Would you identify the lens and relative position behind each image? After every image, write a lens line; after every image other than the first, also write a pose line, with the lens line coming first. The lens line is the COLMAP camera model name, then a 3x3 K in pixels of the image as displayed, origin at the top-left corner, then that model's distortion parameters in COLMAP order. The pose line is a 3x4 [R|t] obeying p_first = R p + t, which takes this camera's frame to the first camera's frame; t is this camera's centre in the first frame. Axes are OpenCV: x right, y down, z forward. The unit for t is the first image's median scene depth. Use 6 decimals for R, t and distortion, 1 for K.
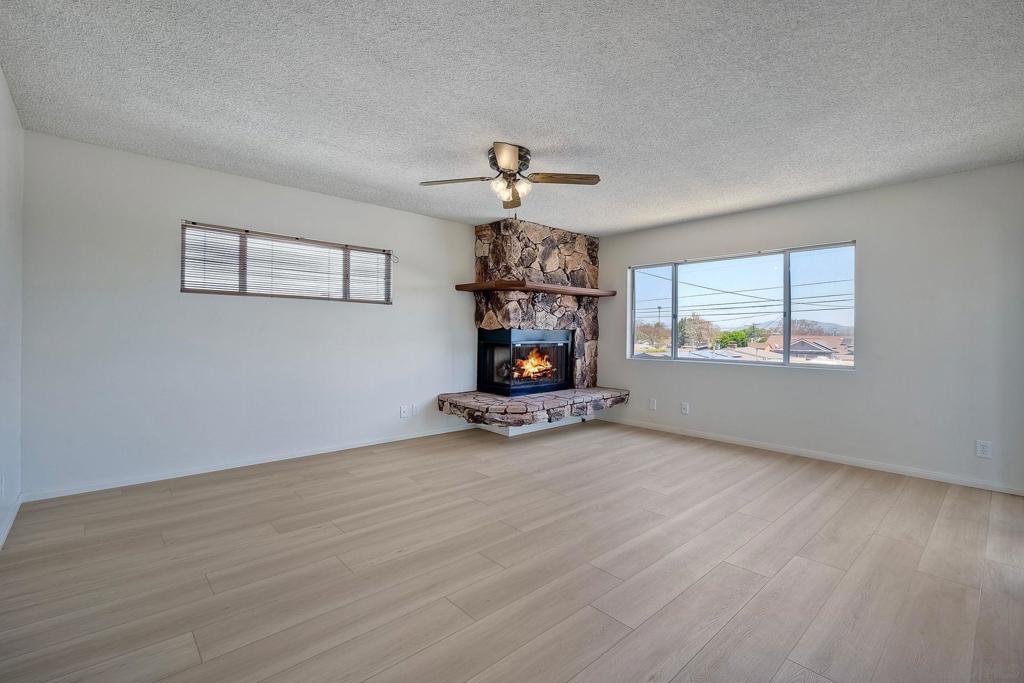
lens RADIAL K [[456.3, 0, 515.1], [0, 456.3, 334.7], [0, 0, 1]] dist [0.000681, 0.000043]
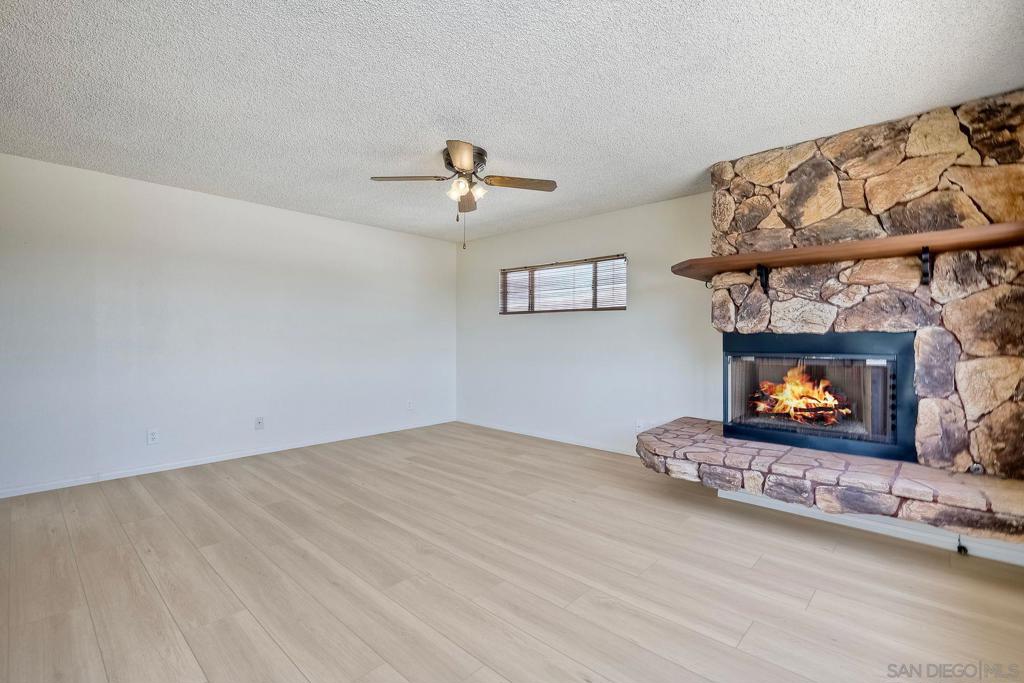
lens RADIAL K [[455.1, 0, 519.9], [0, 455.1, 337.1], [0, 0, 1]] dist [0.002034, 0.000473]
pose [[0.090115, -0.011125, -0.995869, 0.600541], [-0.007030, 0.999906, -0.011806, 0.003553], [0.995907, 0.008065, 0.090028, 0.638569]]
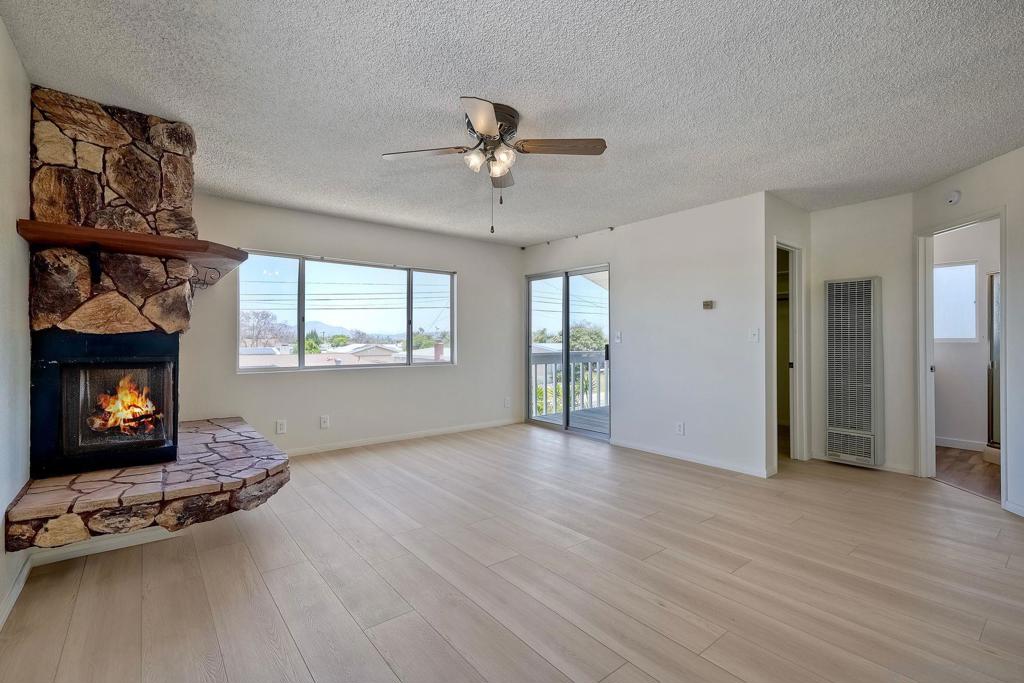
lens RADIAL K [[468.8, 0, 512.0], [0, 468.8, 341.5], [0, 0, 1]] dist [0.013482, 0.000041]
pose [[0.061047, -0.012965, 0.998051, -0.522270], [0.004808, 0.999908, 0.012695, -0.007600], [-0.998123, 0.004024, 0.061104, 0.568362]]
